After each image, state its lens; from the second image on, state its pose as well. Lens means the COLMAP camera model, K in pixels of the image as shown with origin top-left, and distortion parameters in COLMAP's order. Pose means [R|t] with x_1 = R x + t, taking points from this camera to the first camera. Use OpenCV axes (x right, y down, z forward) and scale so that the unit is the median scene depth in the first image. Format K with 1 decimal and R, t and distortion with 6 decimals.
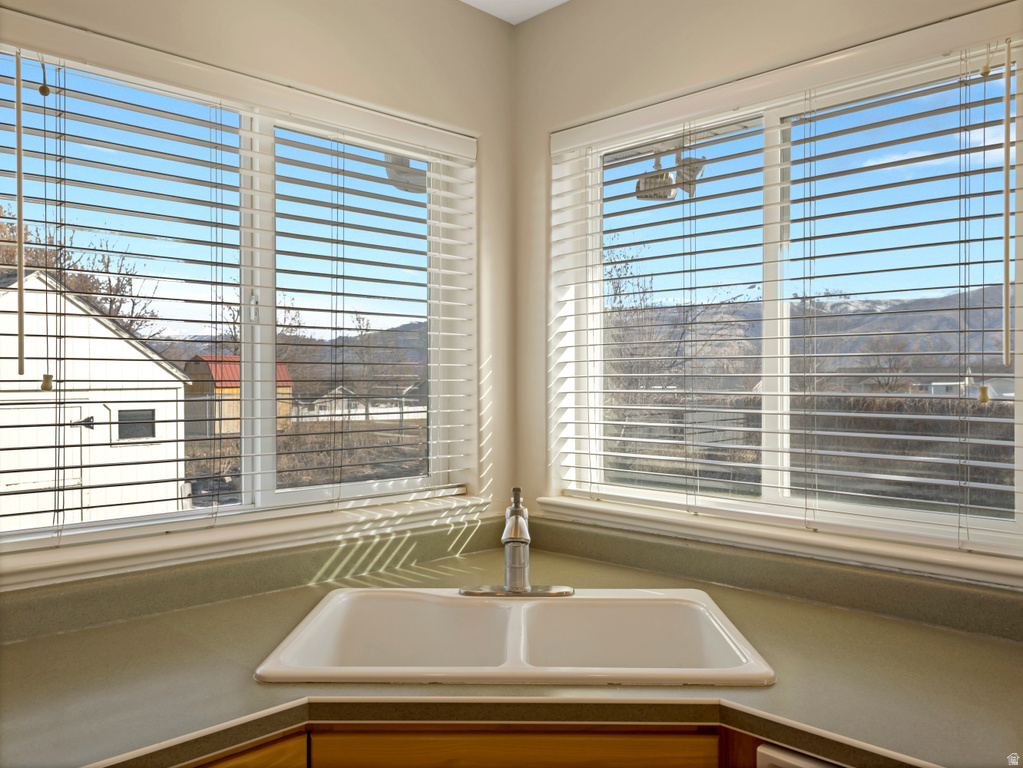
lens RADIAL K [[823.8, 0, 507.0], [0, 823.8, 389.4], [0, 0, 1]] dist [0.004697, 0.000747]
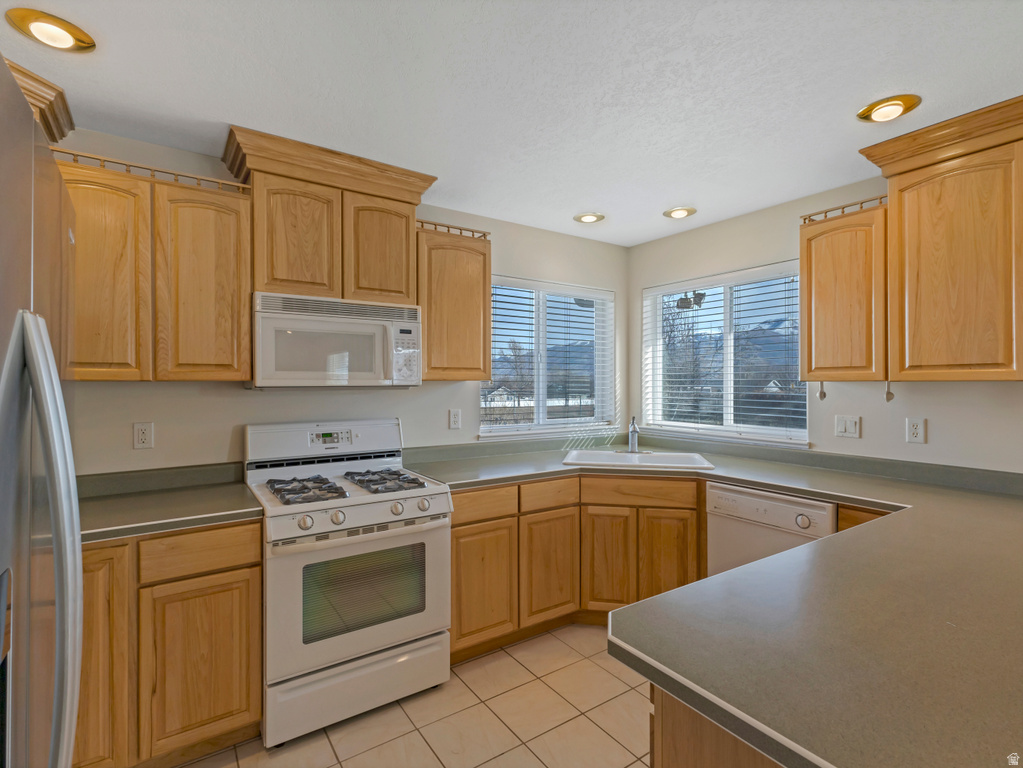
lens RADIAL K [[502.4, 0, 511.5], [0, 502.4, 384.0], [0, 0, 1]] dist [0.001350, -0.000596]
pose [[0.984117, 0.001074, -0.177516, -0.075698], [-0.002813, 0.999950, -0.009547, 0.012836], [0.177497, 0.009895, 0.984072, -0.672306]]
